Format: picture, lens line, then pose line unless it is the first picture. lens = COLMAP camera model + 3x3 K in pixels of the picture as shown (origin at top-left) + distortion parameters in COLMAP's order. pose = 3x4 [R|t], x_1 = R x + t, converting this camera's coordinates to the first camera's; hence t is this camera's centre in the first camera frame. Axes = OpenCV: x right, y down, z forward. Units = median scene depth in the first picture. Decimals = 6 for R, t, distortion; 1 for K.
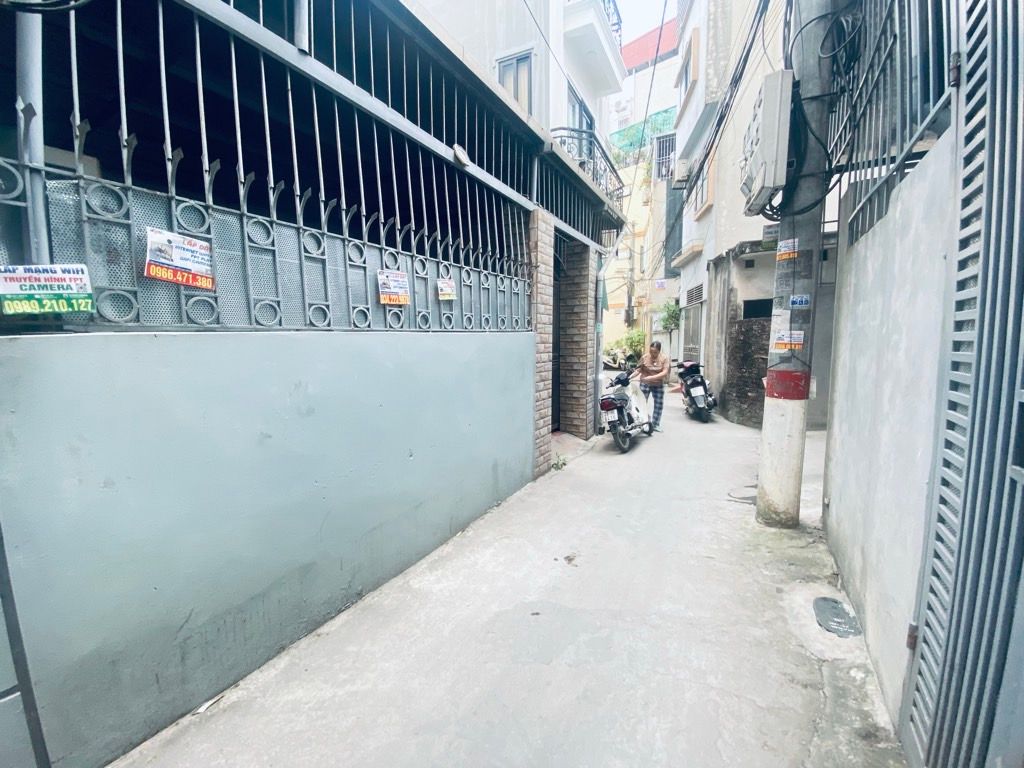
lens RADIAL K [[411.2, 0, 512.0], [0, 411.2, 384.0], [0, 0, 1]] dist [0.000693, -0.000003]
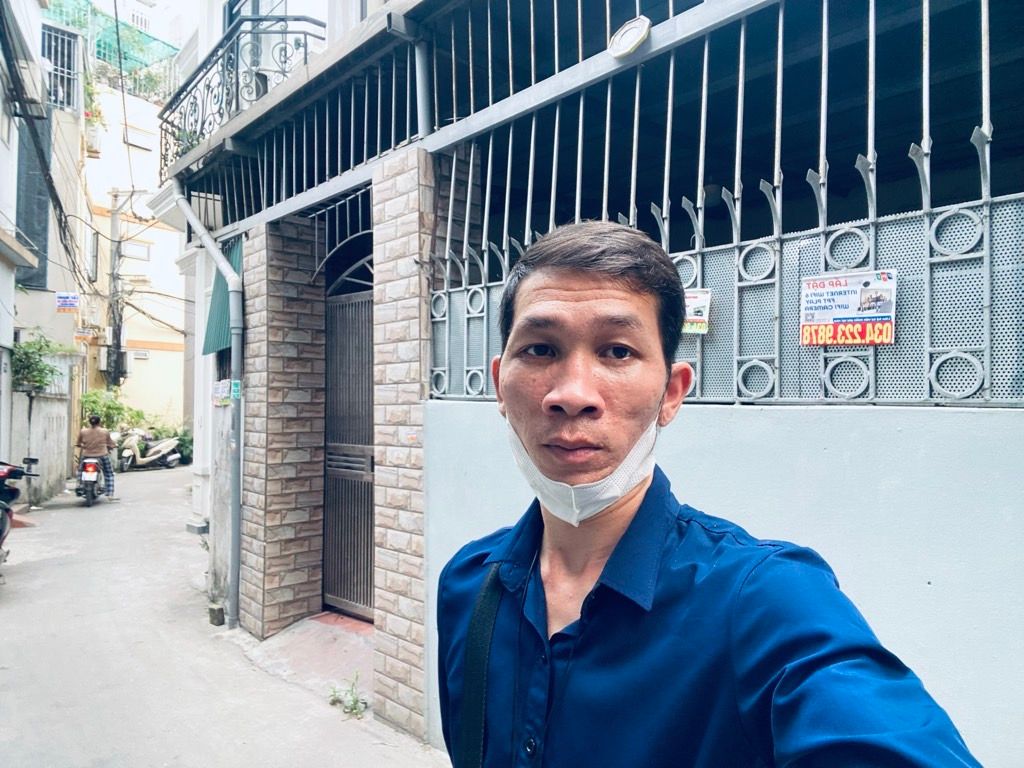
lens RADIAL K [[664.4, 0, 512.0], [0, 664.4, 384.0], [0, 0, 1]] dist [-0.001801, -0.000352]
pose [[-0.220077, -0.060944, -0.973577, 0.558418], [-0.110868, 0.993142, -0.037107, -0.081159], [0.969162, 0.099772, -0.225324, 0.907527]]
